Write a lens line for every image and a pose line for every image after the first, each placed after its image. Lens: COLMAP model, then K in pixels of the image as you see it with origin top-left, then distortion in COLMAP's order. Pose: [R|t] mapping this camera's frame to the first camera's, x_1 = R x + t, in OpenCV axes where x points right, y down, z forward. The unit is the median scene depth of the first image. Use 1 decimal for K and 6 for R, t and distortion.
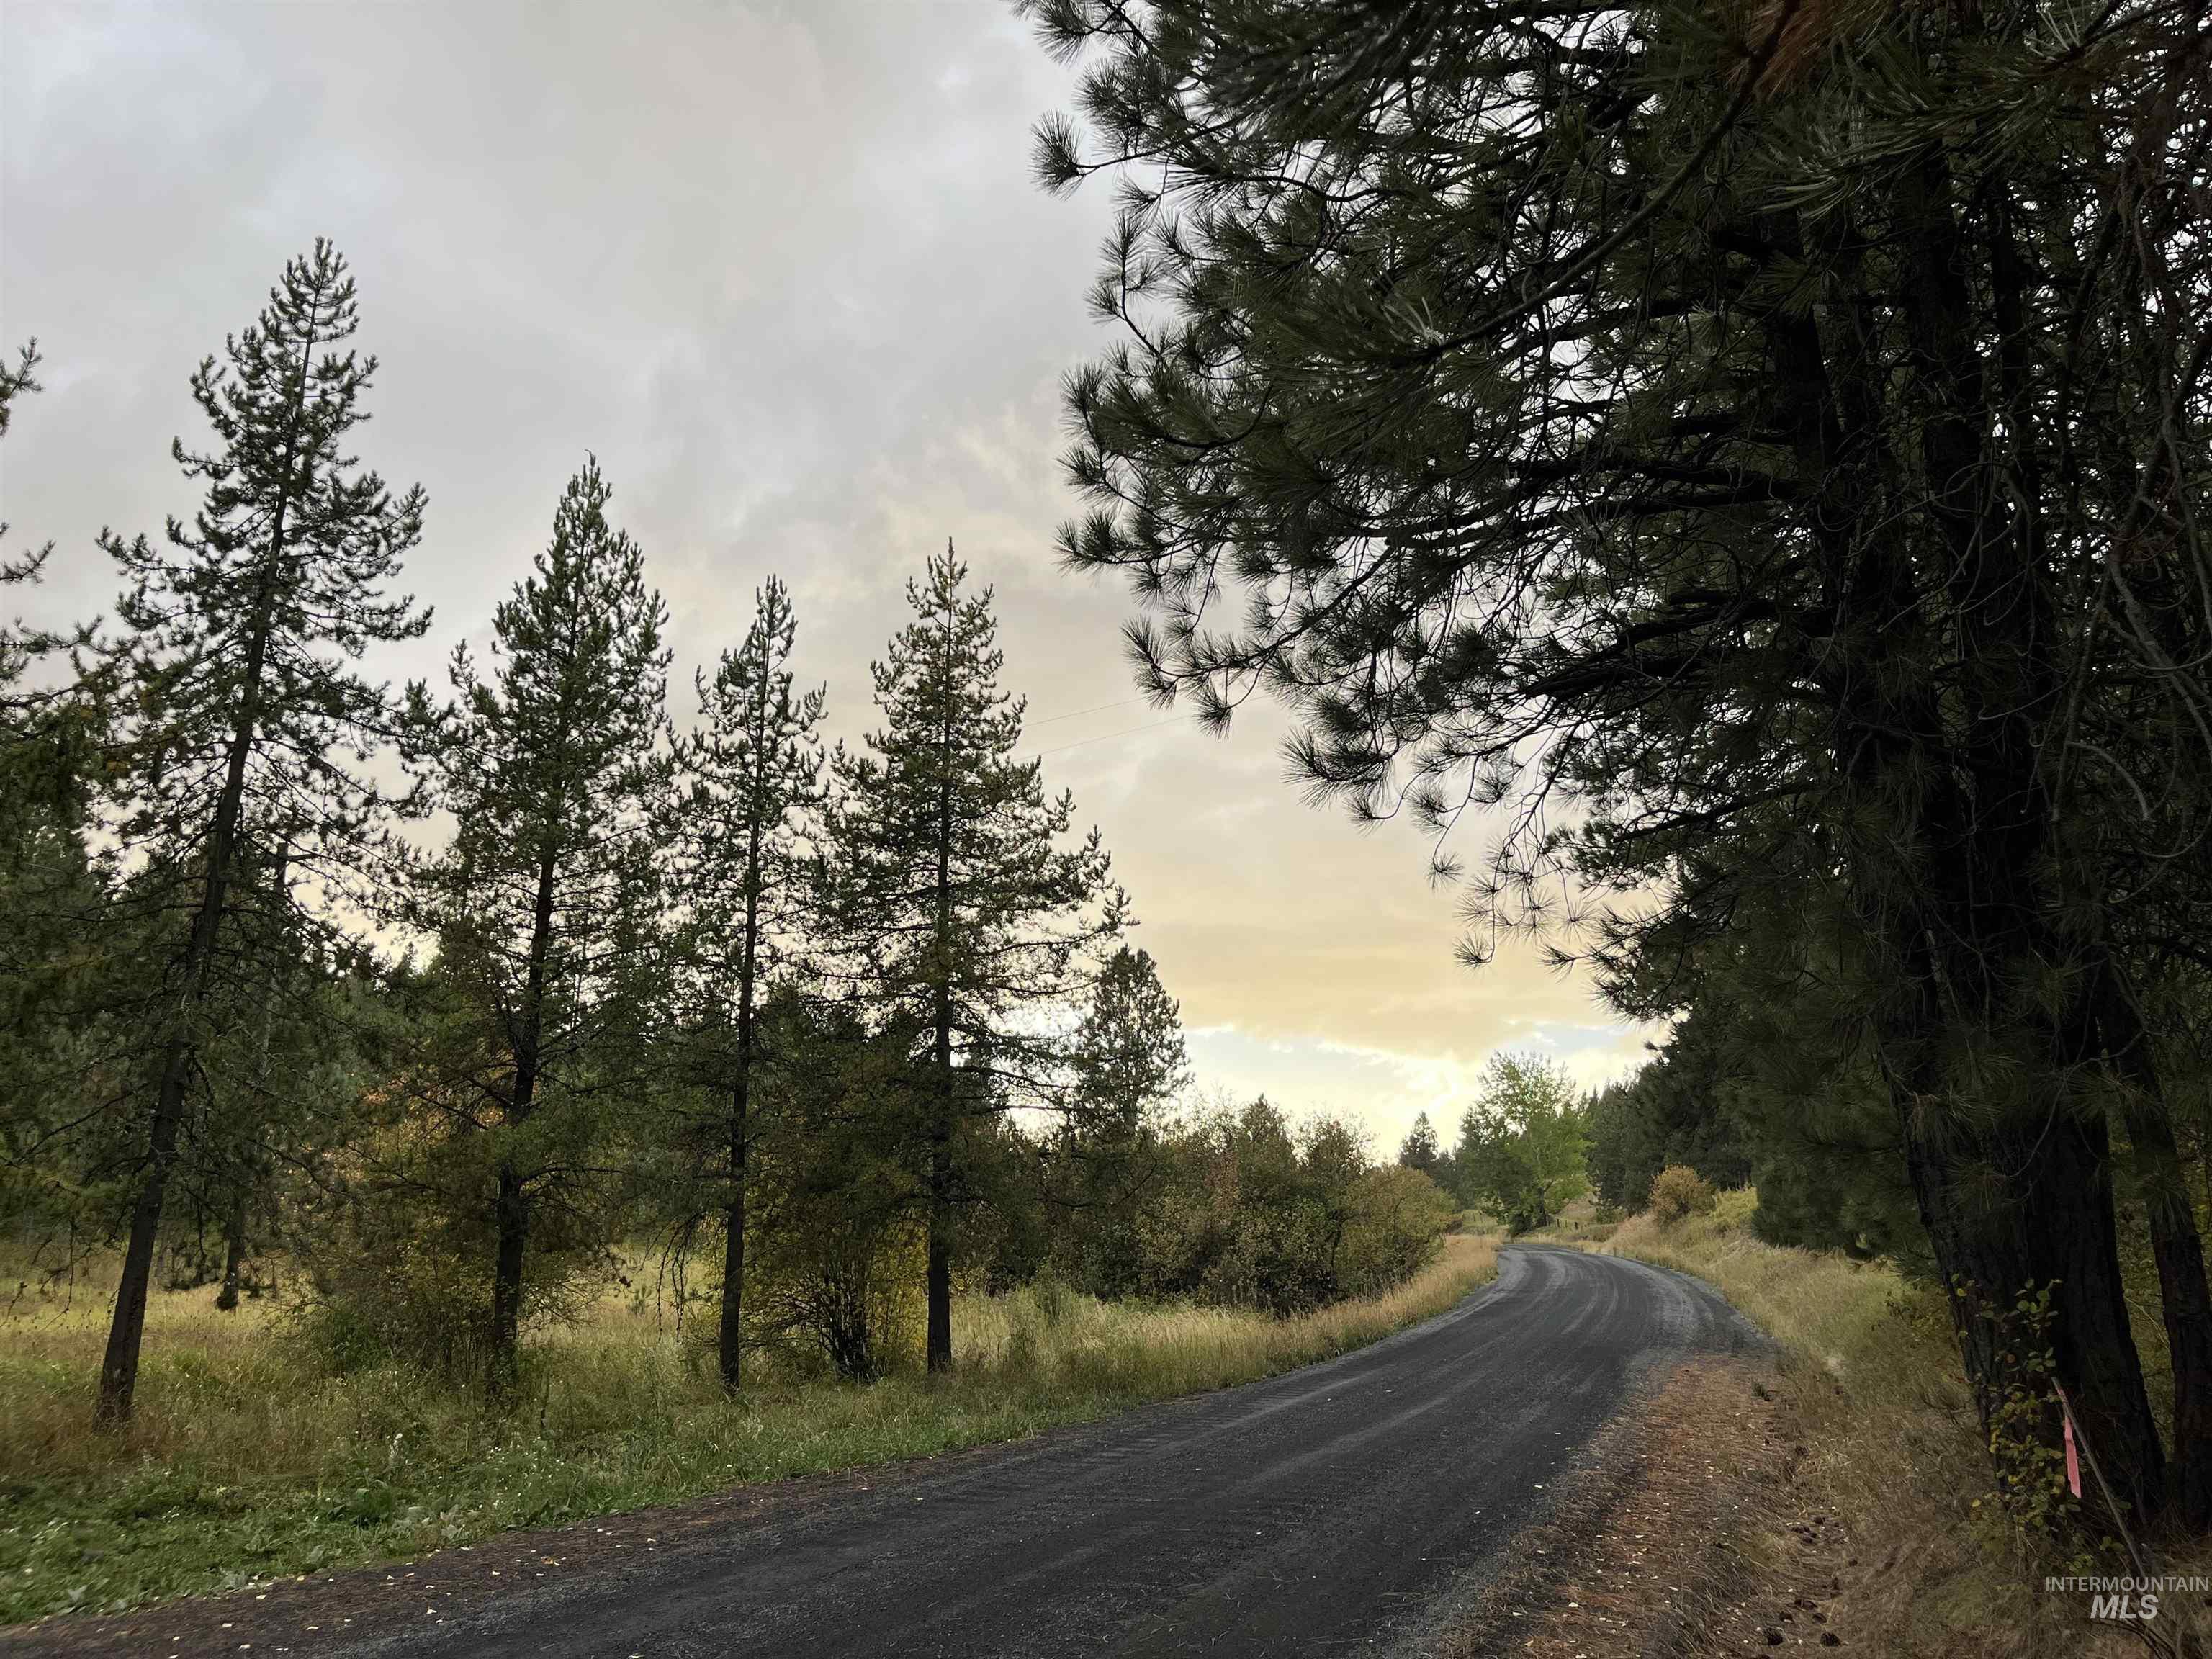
lens RADIAL K [[1681.0, 0, 1102.5], [0, 1681.0, 831.8], [0, 0, 1]] dist [-0.004556, -0.002831]
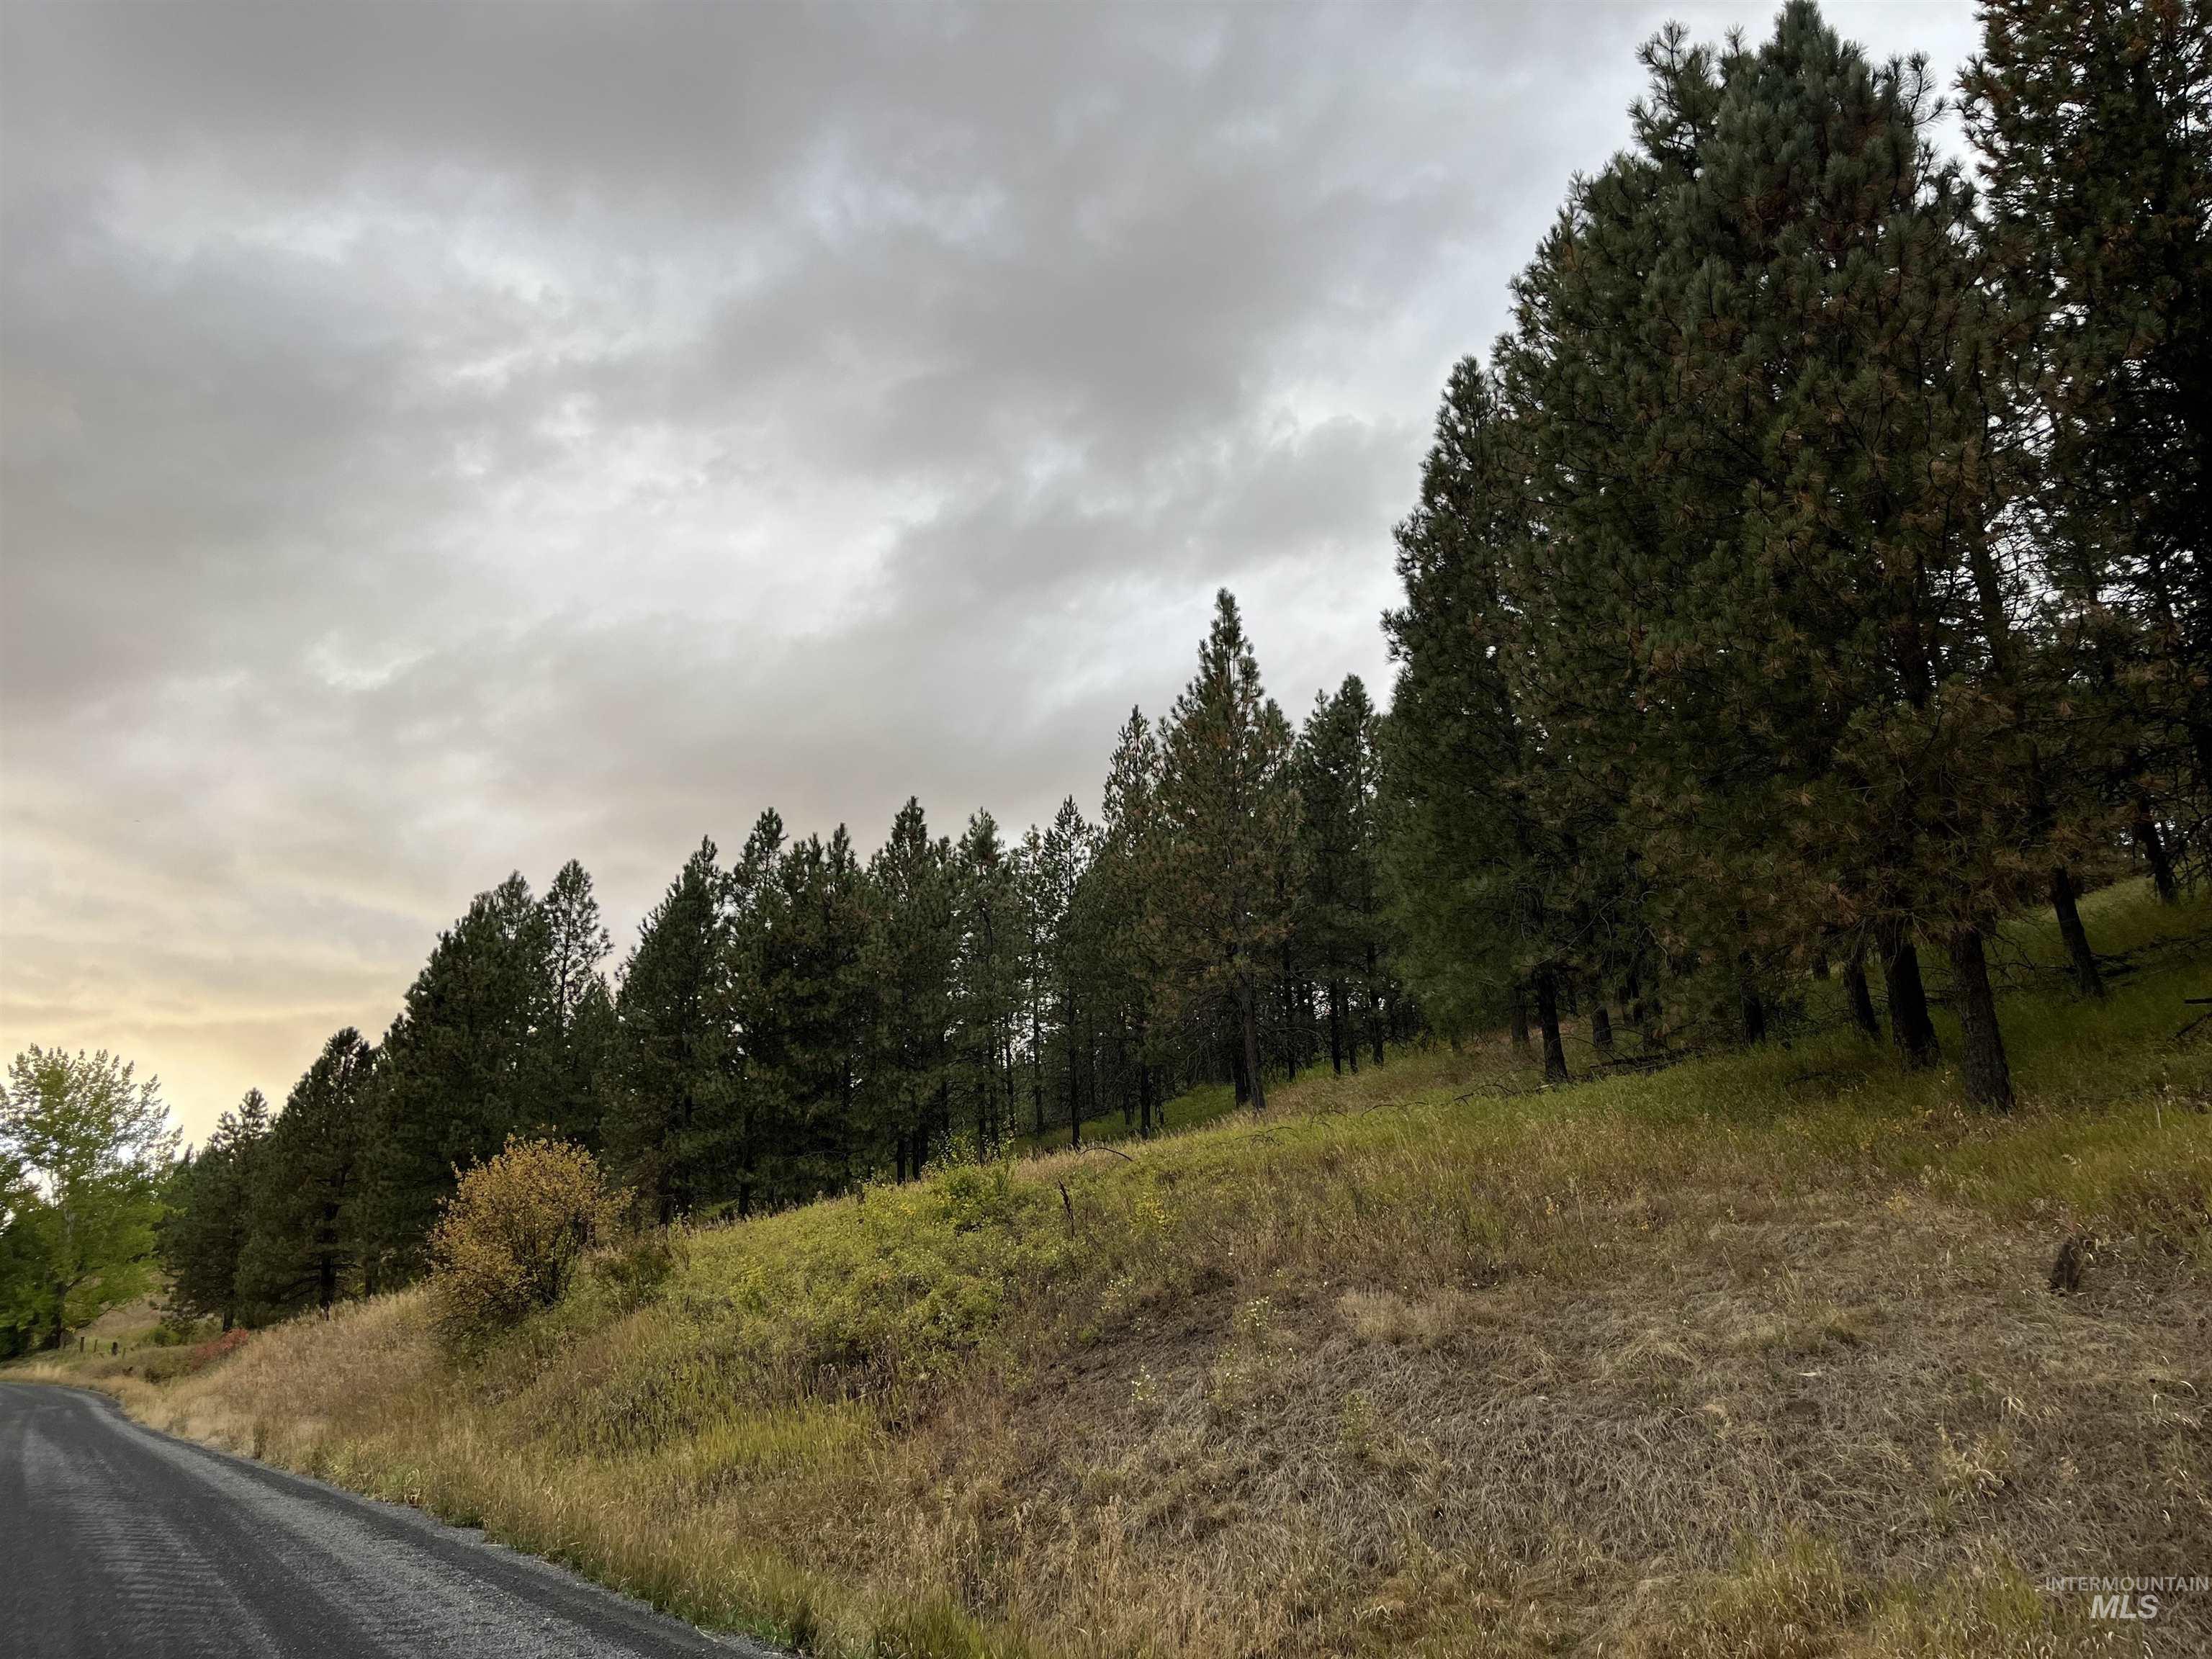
lens RADIAL K [[1681.0, 0, 1101.7], [0, 1681.0, 824.3], [0, 0, 1]] dist [-0.004556, -0.002831]
pose [[0.707993, 0.208873, 0.674624, 0.087979], [-0.161538, 0.977833, -0.133223, 0.073641], [-0.687496, -0.014656, 0.726040, 0.322114]]
